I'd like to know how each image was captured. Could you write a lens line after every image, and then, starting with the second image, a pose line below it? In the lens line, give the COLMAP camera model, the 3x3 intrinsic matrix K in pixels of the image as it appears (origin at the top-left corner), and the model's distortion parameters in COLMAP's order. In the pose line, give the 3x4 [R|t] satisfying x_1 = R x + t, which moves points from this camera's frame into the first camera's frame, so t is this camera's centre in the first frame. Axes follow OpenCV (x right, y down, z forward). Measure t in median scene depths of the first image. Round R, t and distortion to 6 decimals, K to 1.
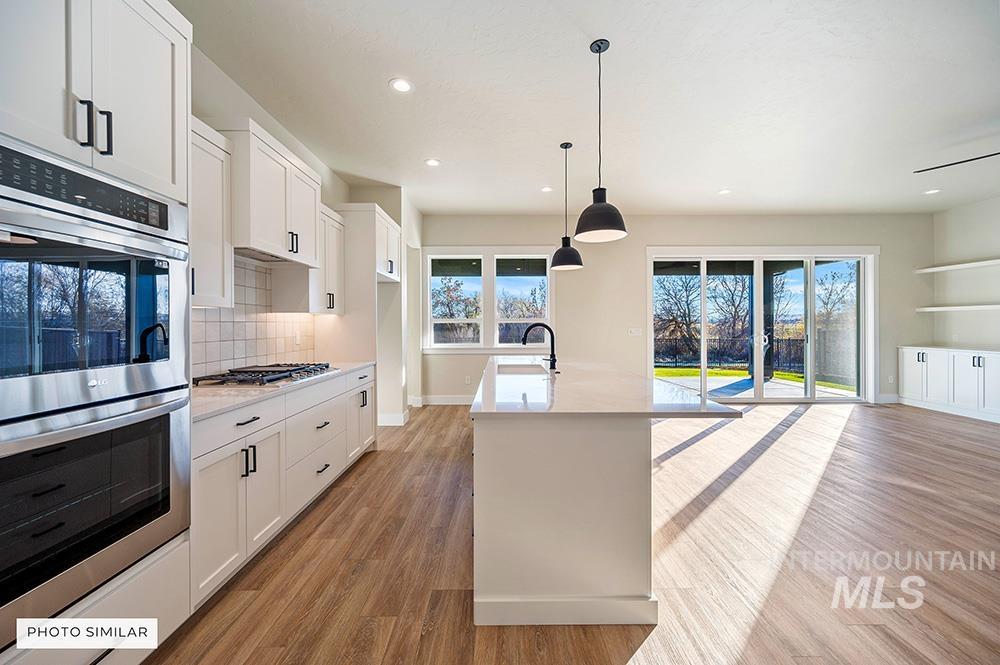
lens RADIAL K [[403.9, 0, 500.8], [0, 403.9, 326.9], [0, 0, 1]] dist [0.015346, 0.000033]
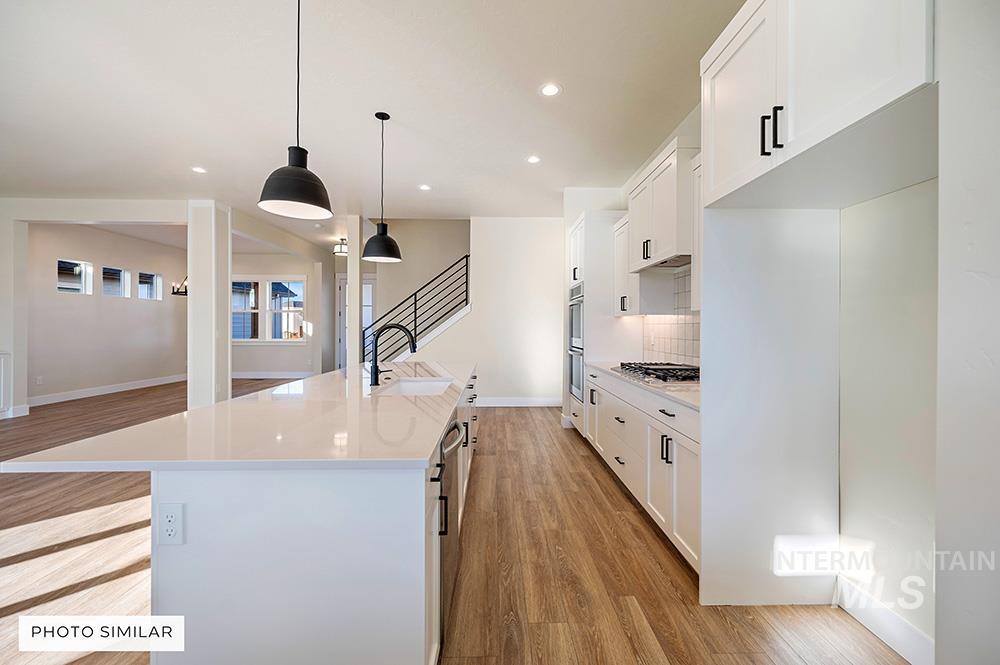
lens RADIAL K [[403.9, 0, 500.8], [0, 403.9, 326.9], [0, 0, 1]] dist [0.015346, 0.000033]
pose [[-0.999851, 0.001243, -0.017210, -0.100686], [0.001151, 0.999985, 0.005302, -0.008900], [0.017216, 0.005281, -0.999838, 1.945946]]
